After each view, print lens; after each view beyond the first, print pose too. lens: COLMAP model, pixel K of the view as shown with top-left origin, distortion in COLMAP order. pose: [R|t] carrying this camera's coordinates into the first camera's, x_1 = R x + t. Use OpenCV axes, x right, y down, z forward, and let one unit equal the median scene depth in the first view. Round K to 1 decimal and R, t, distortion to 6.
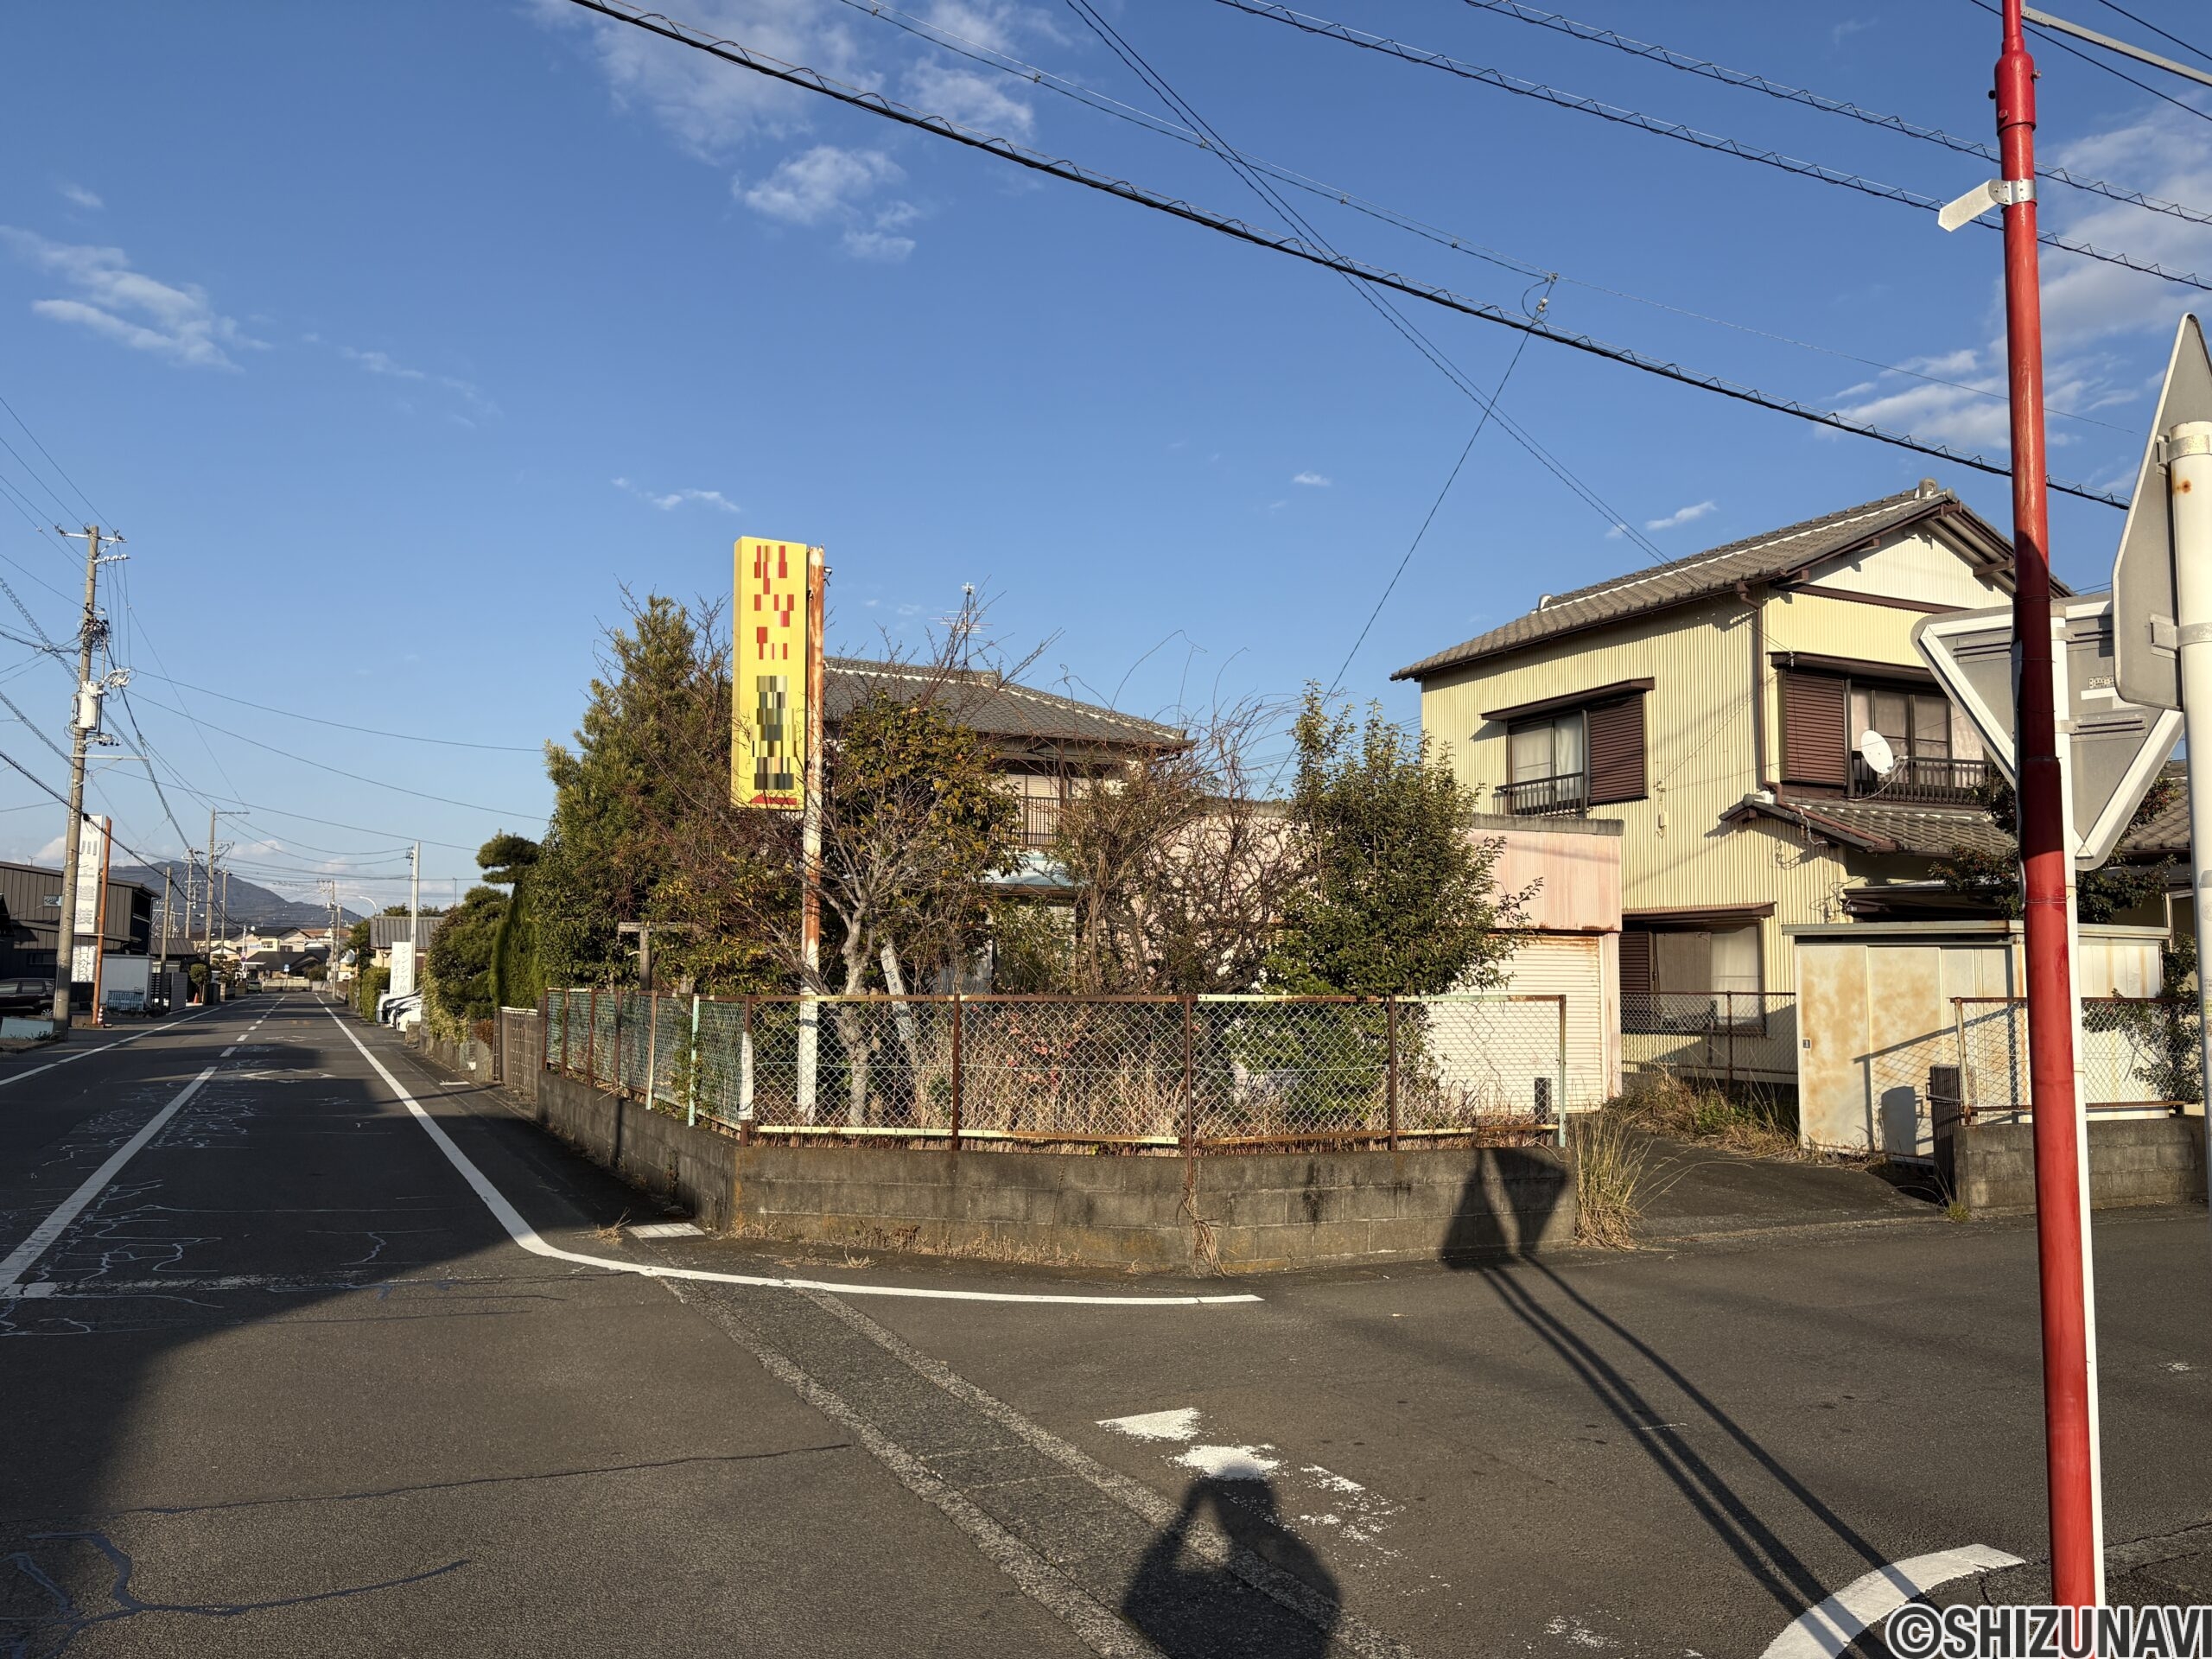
lens RADIAL K [[1682.4, 0, 1111.7], [0, 1682.4, 829.0], [0, 0, 1]] dist [0.045692, -0.041840]
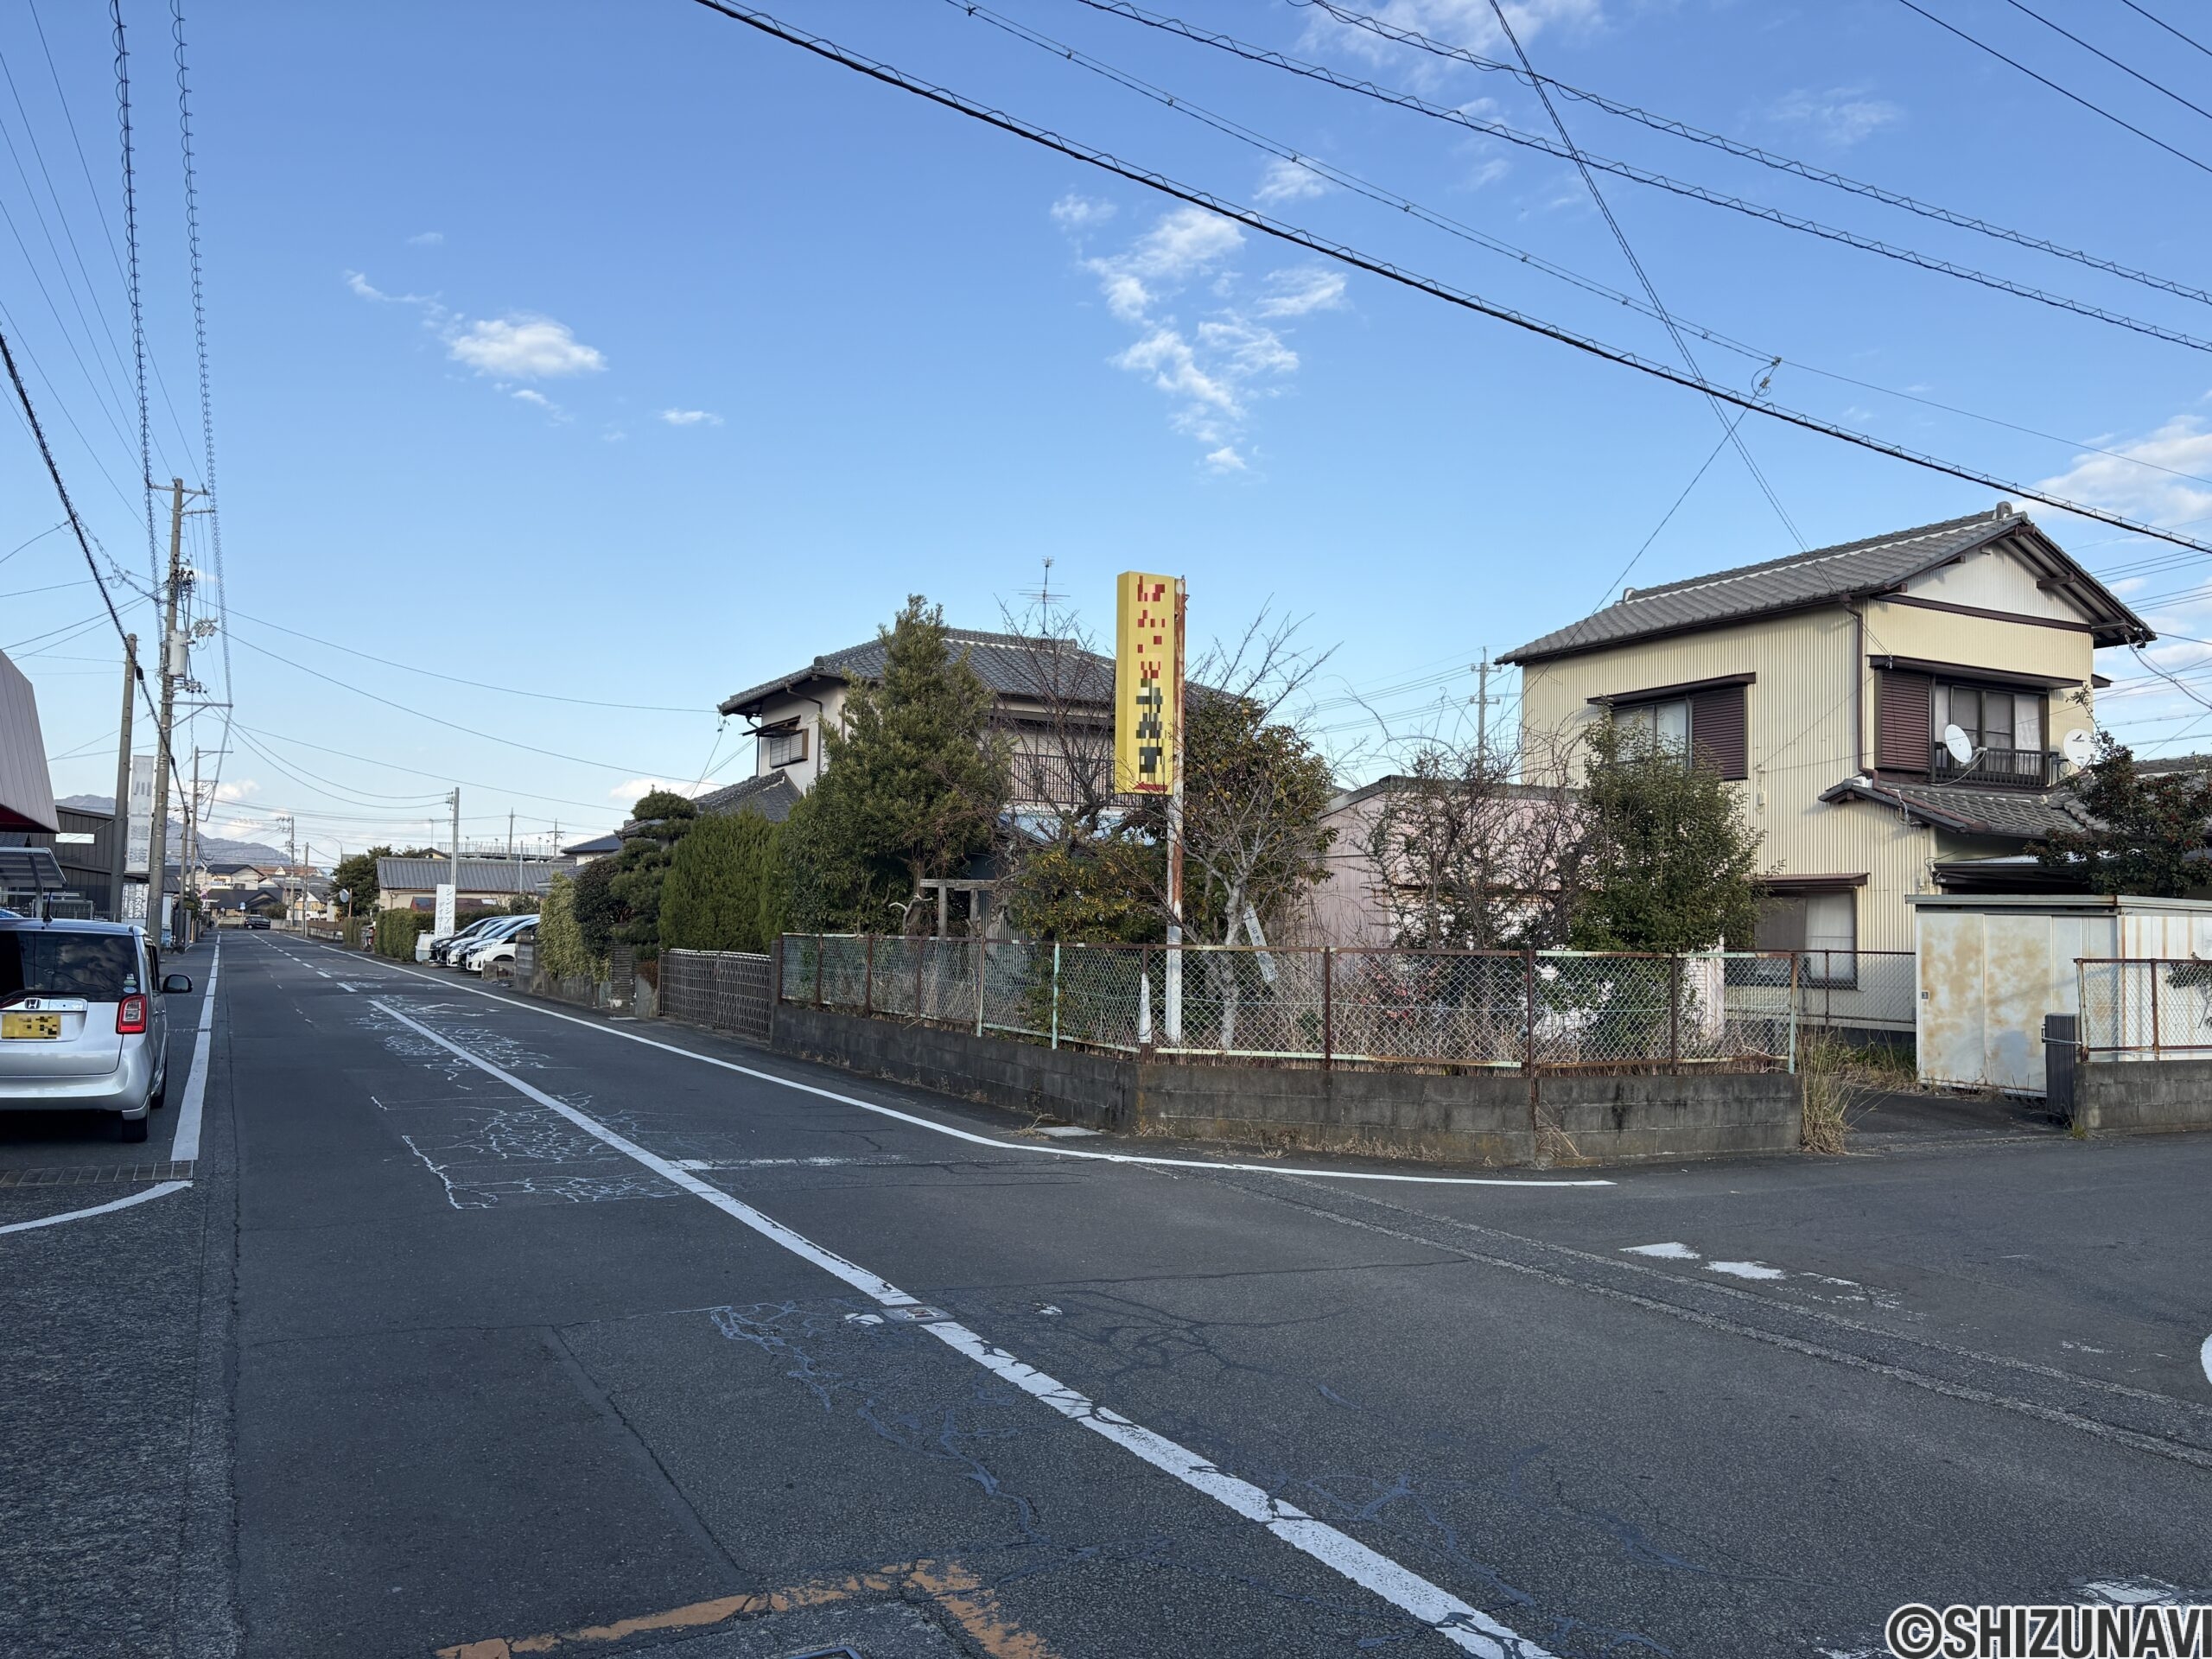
lens RADIAL K [[1682.4, 0, 1086.8], [0, 1682.4, 833.8], [0, 0, 1]] dist [0.045692, -0.041840]
pose [[0.999536, 0.014246, 0.026933, -0.210262], [-0.015142, 0.999329, 0.033336, -0.017135], [-0.026440, -0.033728, 0.999081, -0.168909]]
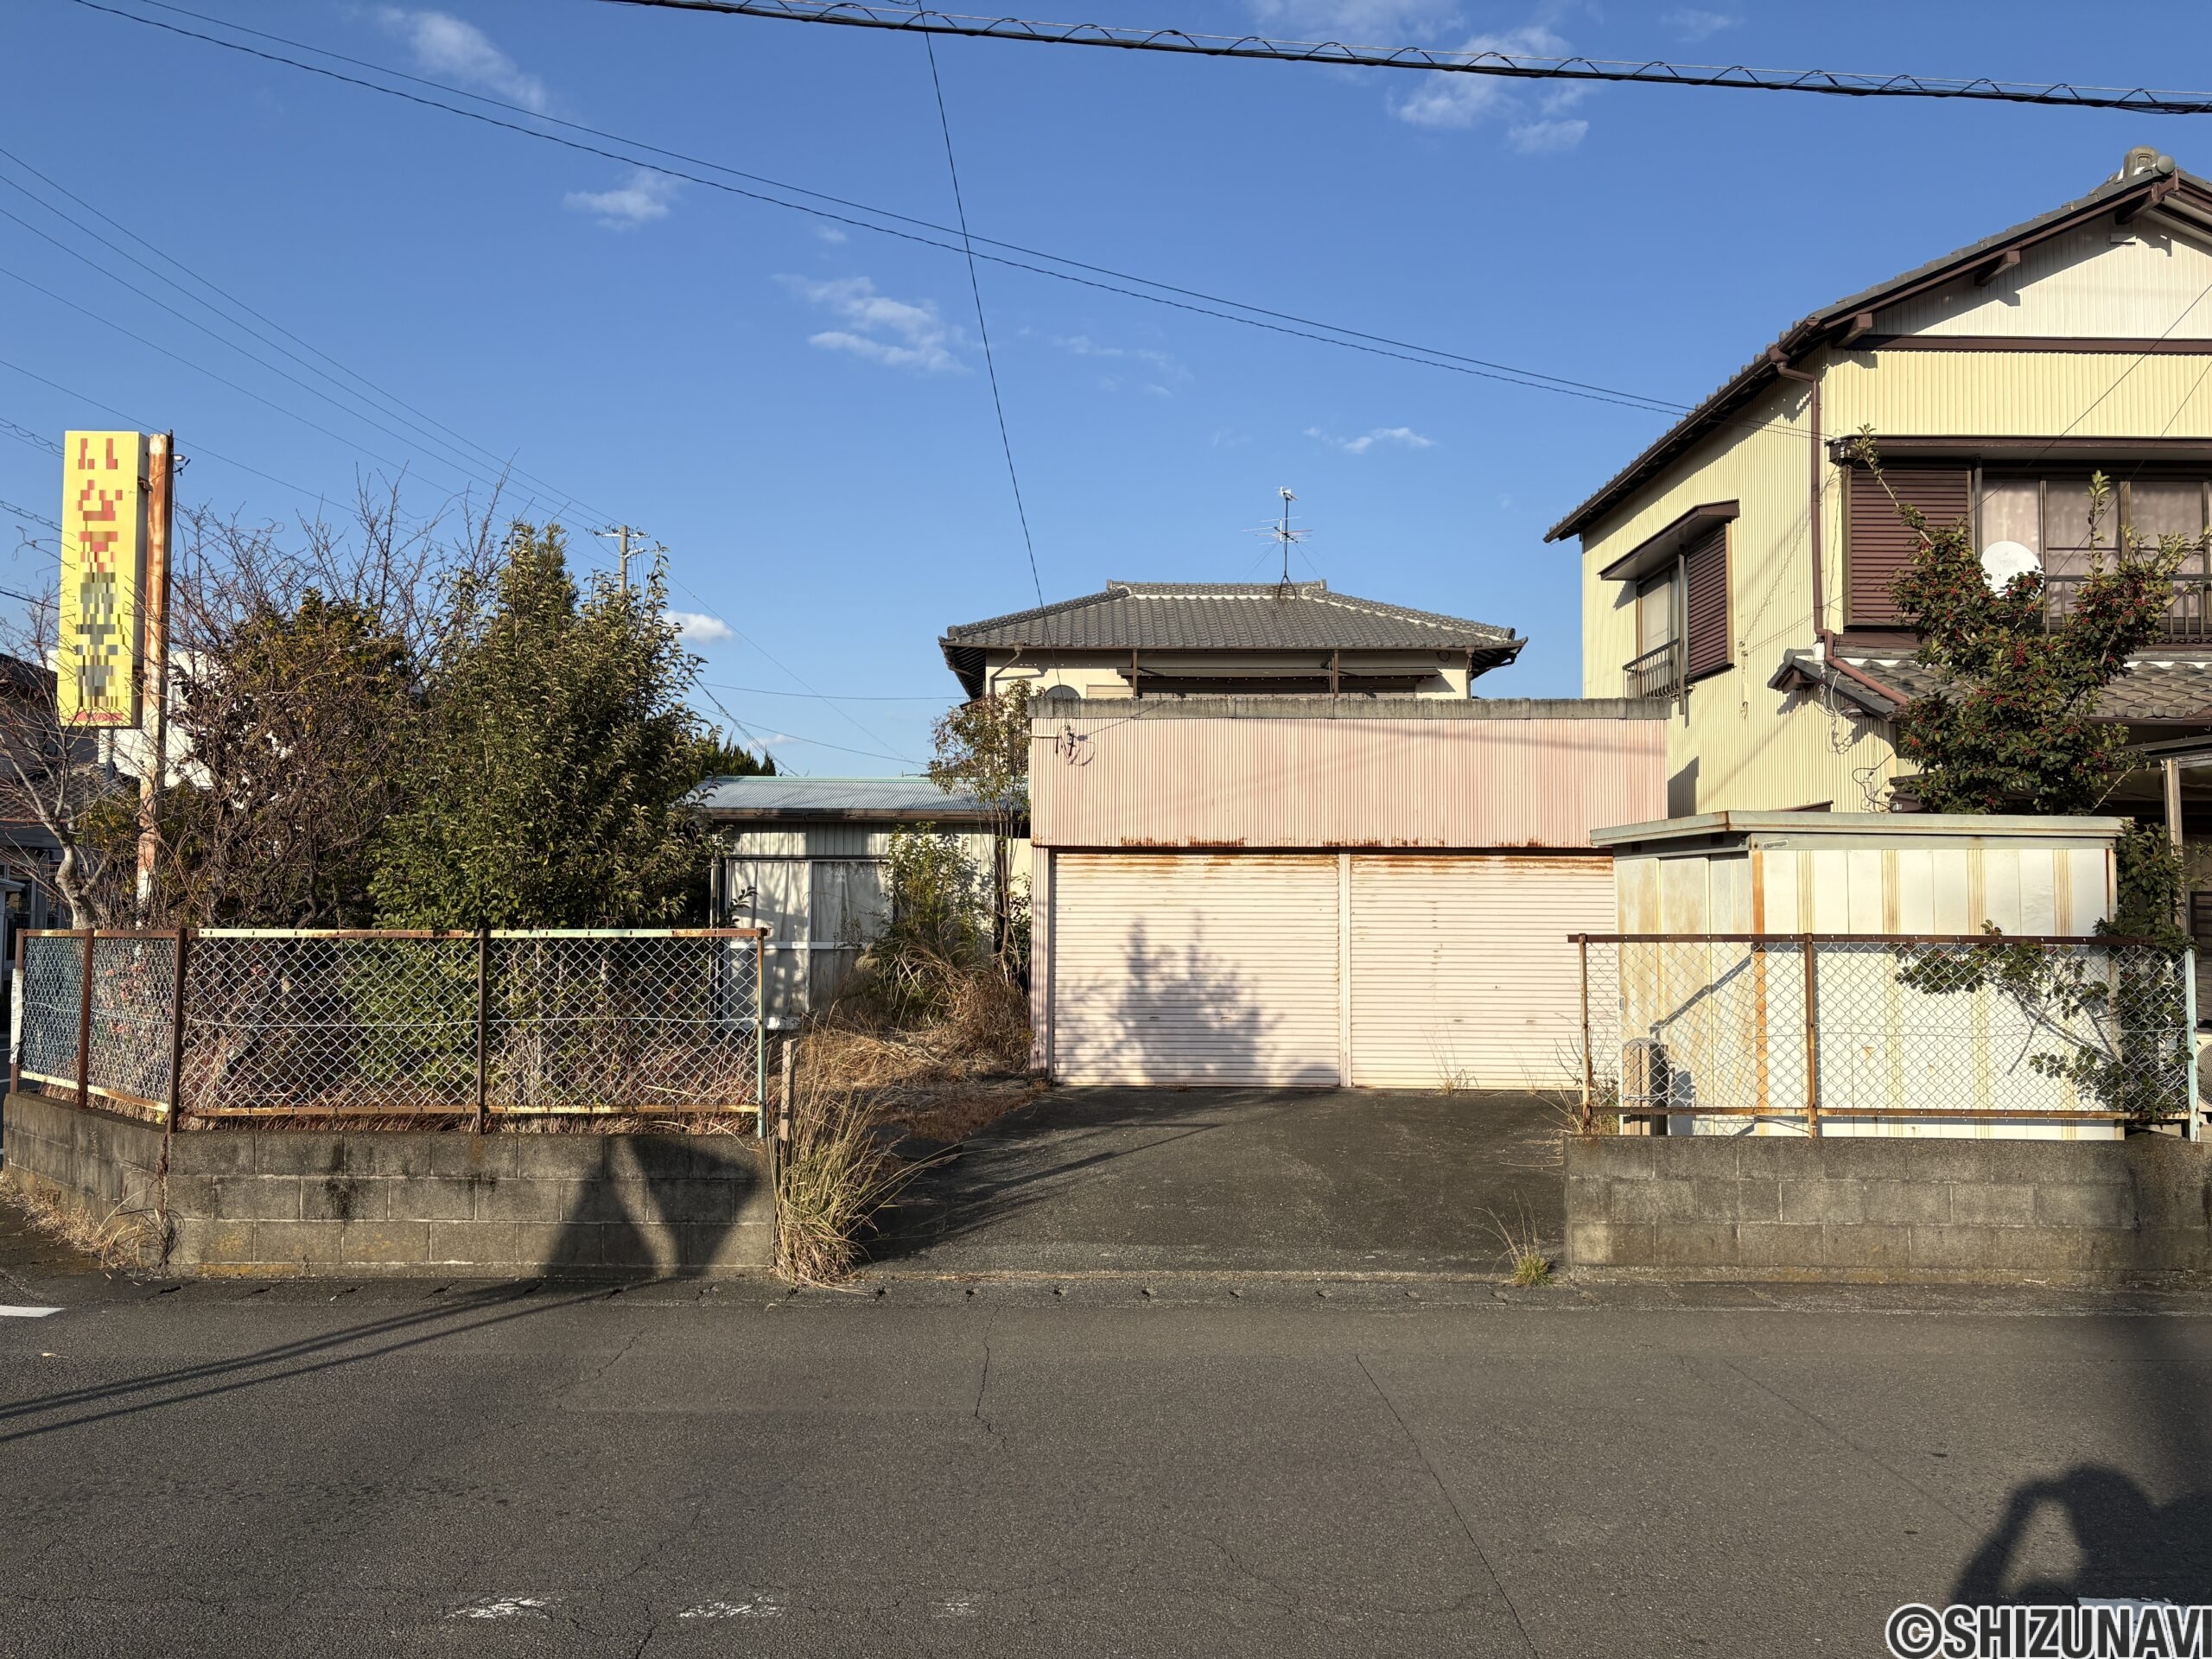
lens RADIAL K [[1682.4, 0, 1108.1], [0, 1682.4, 838.7], [0, 0, 1]] dist [0.045692, -0.041840]
pose [[0.906157, -0.019092, -0.422511, 0.511468], [0.037192, 0.998708, 0.034635, 0.028512], [0.421304, -0.047099, 0.905696, 0.294690]]
